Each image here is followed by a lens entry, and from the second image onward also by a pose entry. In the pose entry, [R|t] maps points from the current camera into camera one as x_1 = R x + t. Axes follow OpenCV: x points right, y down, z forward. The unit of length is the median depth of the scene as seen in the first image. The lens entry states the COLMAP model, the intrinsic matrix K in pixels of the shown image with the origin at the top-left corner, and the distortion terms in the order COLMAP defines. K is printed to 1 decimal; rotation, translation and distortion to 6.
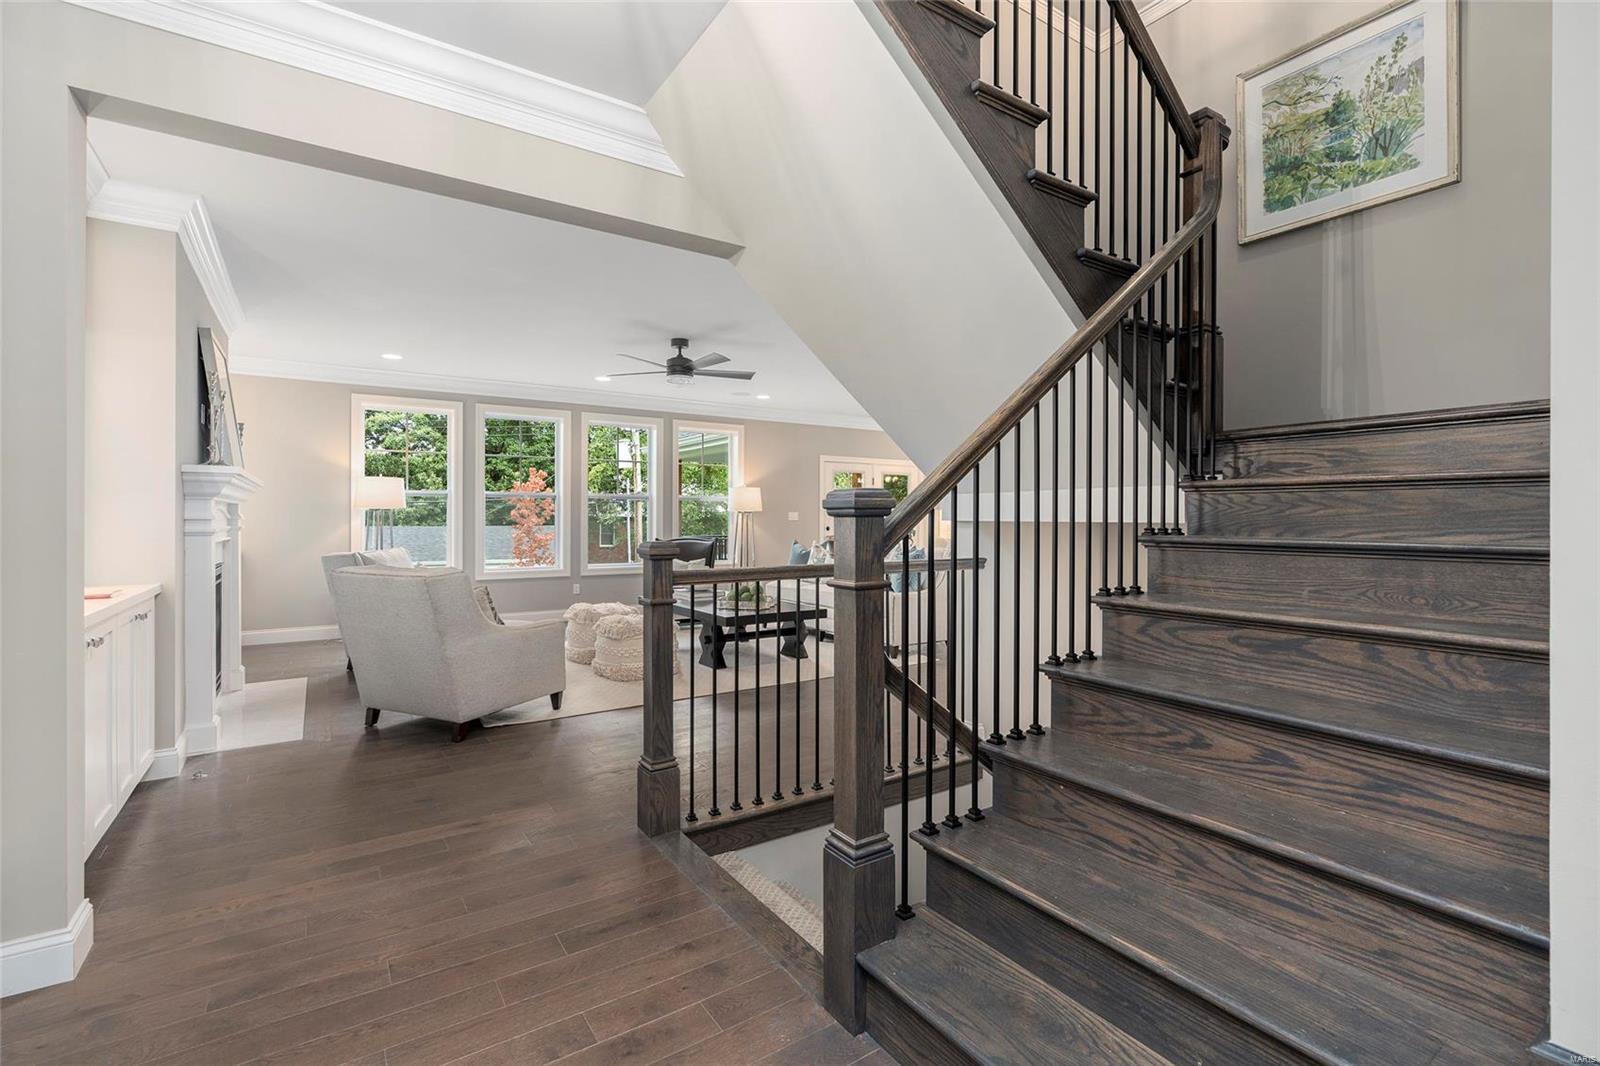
lens RADIAL K [[727.9, 0, 800.4], [0, 727.9, 520.4], [0, 0, 1]] dist [0.009621, -0.000039]
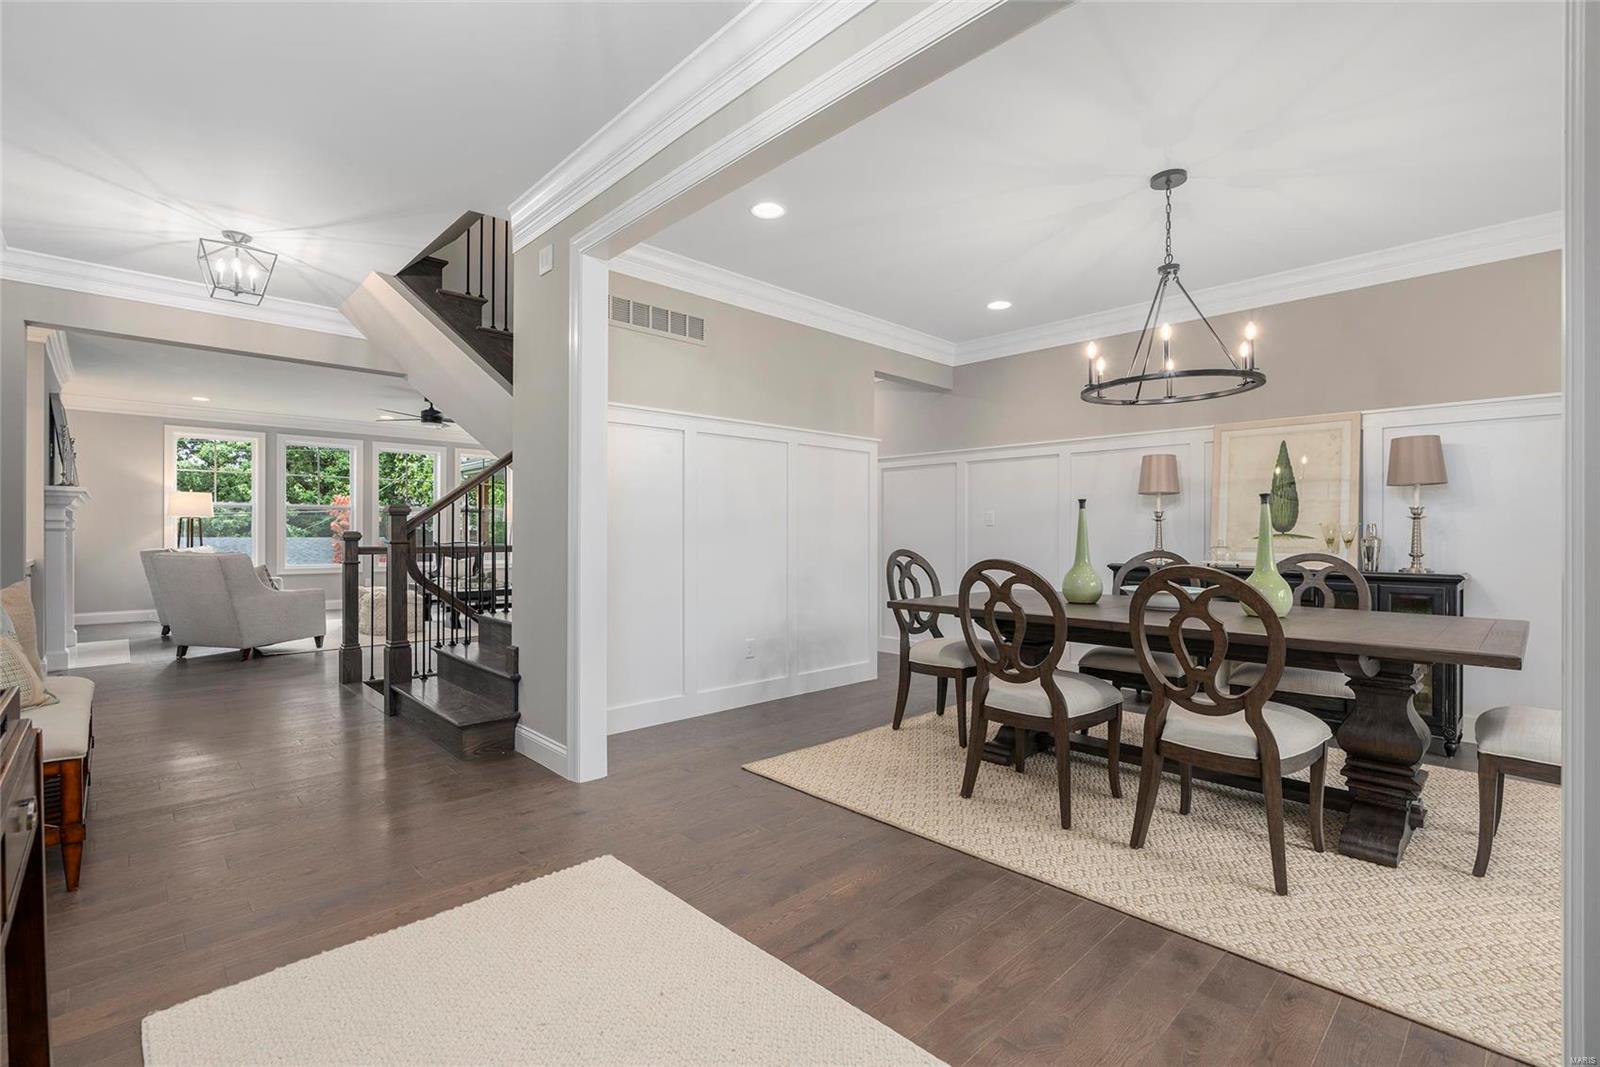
lens RADIAL K [[721.5, 0, 800.0], [0, 721.5, 533.5], [0, 0, 1]] dist [0.003786, -0.000173]
pose [[0.985105, 0.000532, 0.171955, 0.294951], [-0.000206, 0.999998, -0.001915, 0.017652], [-0.171956, 0.001851, 0.985103, -0.492319]]
